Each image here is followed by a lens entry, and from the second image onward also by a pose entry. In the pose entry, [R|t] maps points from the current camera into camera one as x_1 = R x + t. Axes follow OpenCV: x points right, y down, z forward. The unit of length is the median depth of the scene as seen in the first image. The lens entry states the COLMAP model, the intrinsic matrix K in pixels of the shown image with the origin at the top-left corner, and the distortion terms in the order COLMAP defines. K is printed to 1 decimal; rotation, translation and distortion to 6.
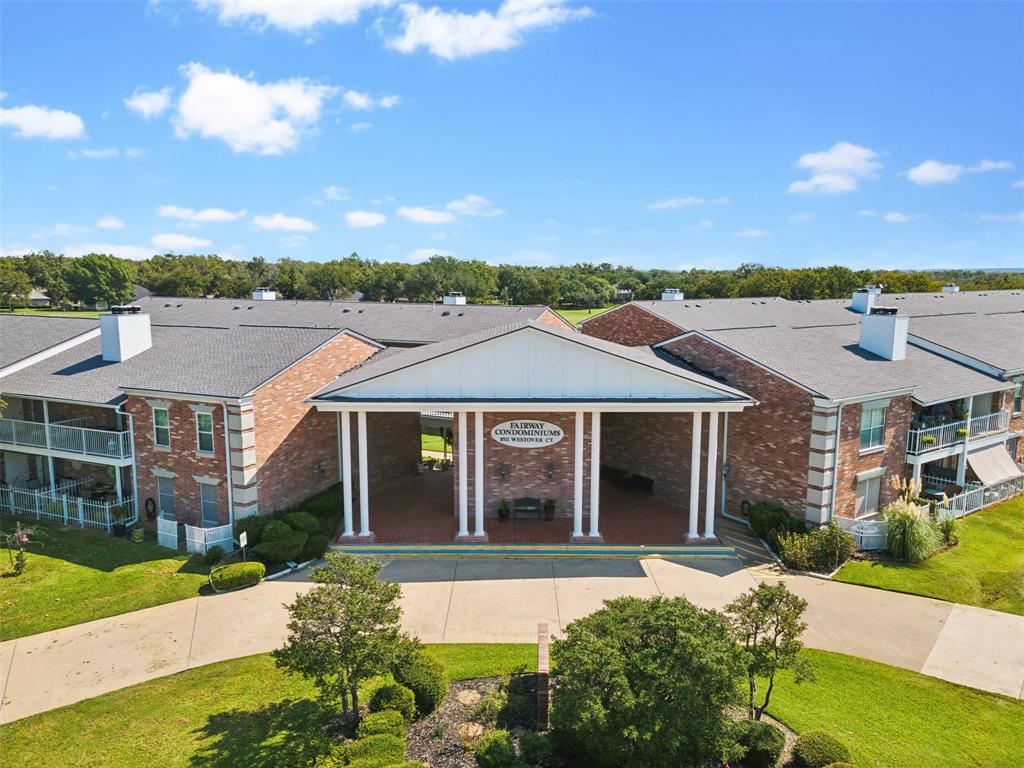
lens RADIAL K [[750.3, 0, 512.0], [0, 750.3, 384.0], [0, 0, 1]] dist [0.010954, 0.050562]
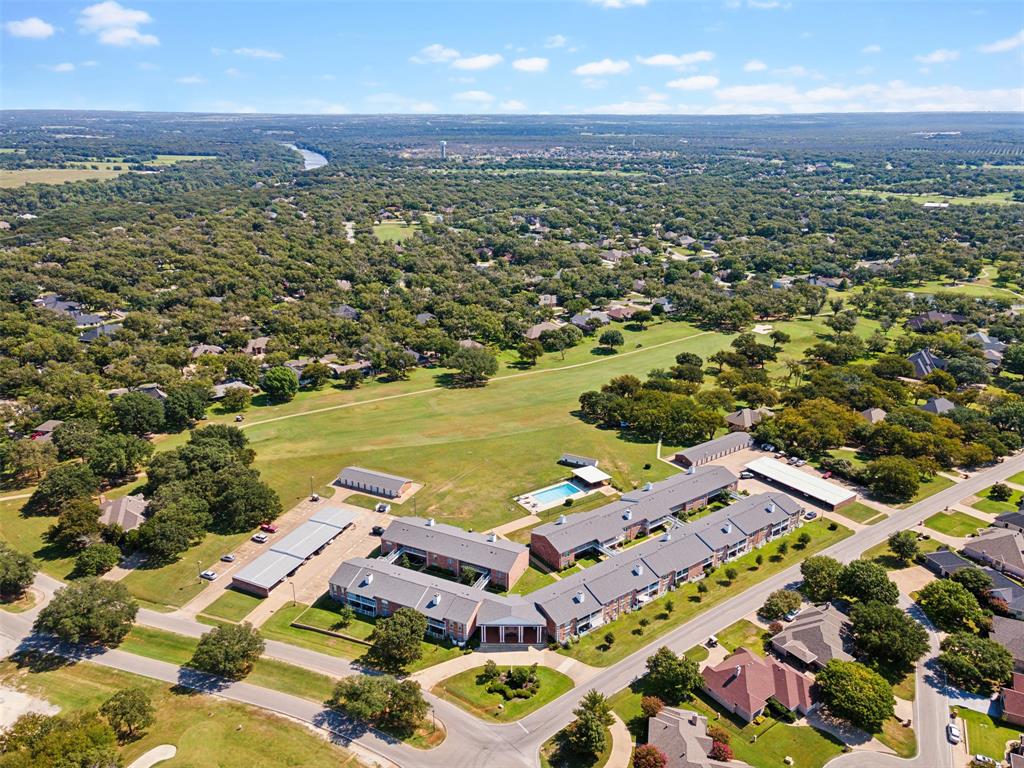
lens RADIAL K [[725.2, 0, 507.2], [0, 725.2, 406.4], [0, 0, 1]] dist [0.016299, 0.044468]
pose [[0.999915, 0.000601, -0.013005, 0.066184], [0.002278, 0.975444, 0.220237, -3.022831], [0.012818, -0.220248, 0.975360, -4.441100]]
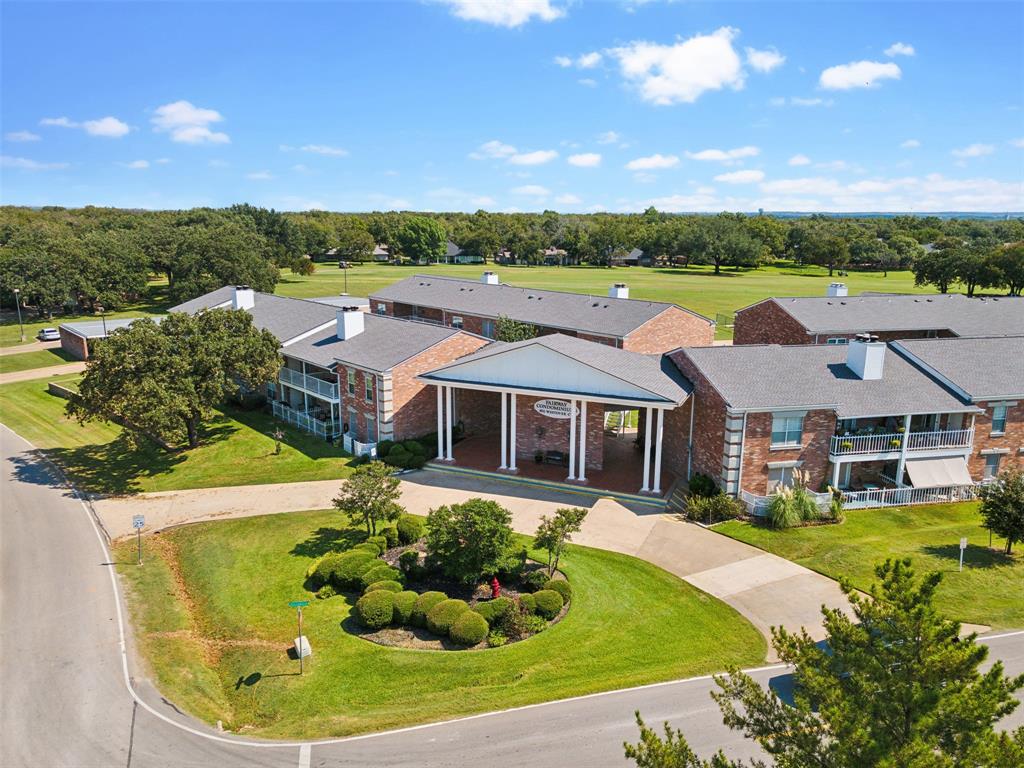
lens RADIAL K [[750.3, 0, 512.0], [0, 750.3, 384.0], [0, 0, 1]] dist [0.010954, 0.050562]
pose [[0.915930, 0.090991, -0.390887, 0.559072], [-0.062930, 0.994474, 0.084035, -0.111646], [0.396373, -0.052371, 0.916594, -0.445814]]
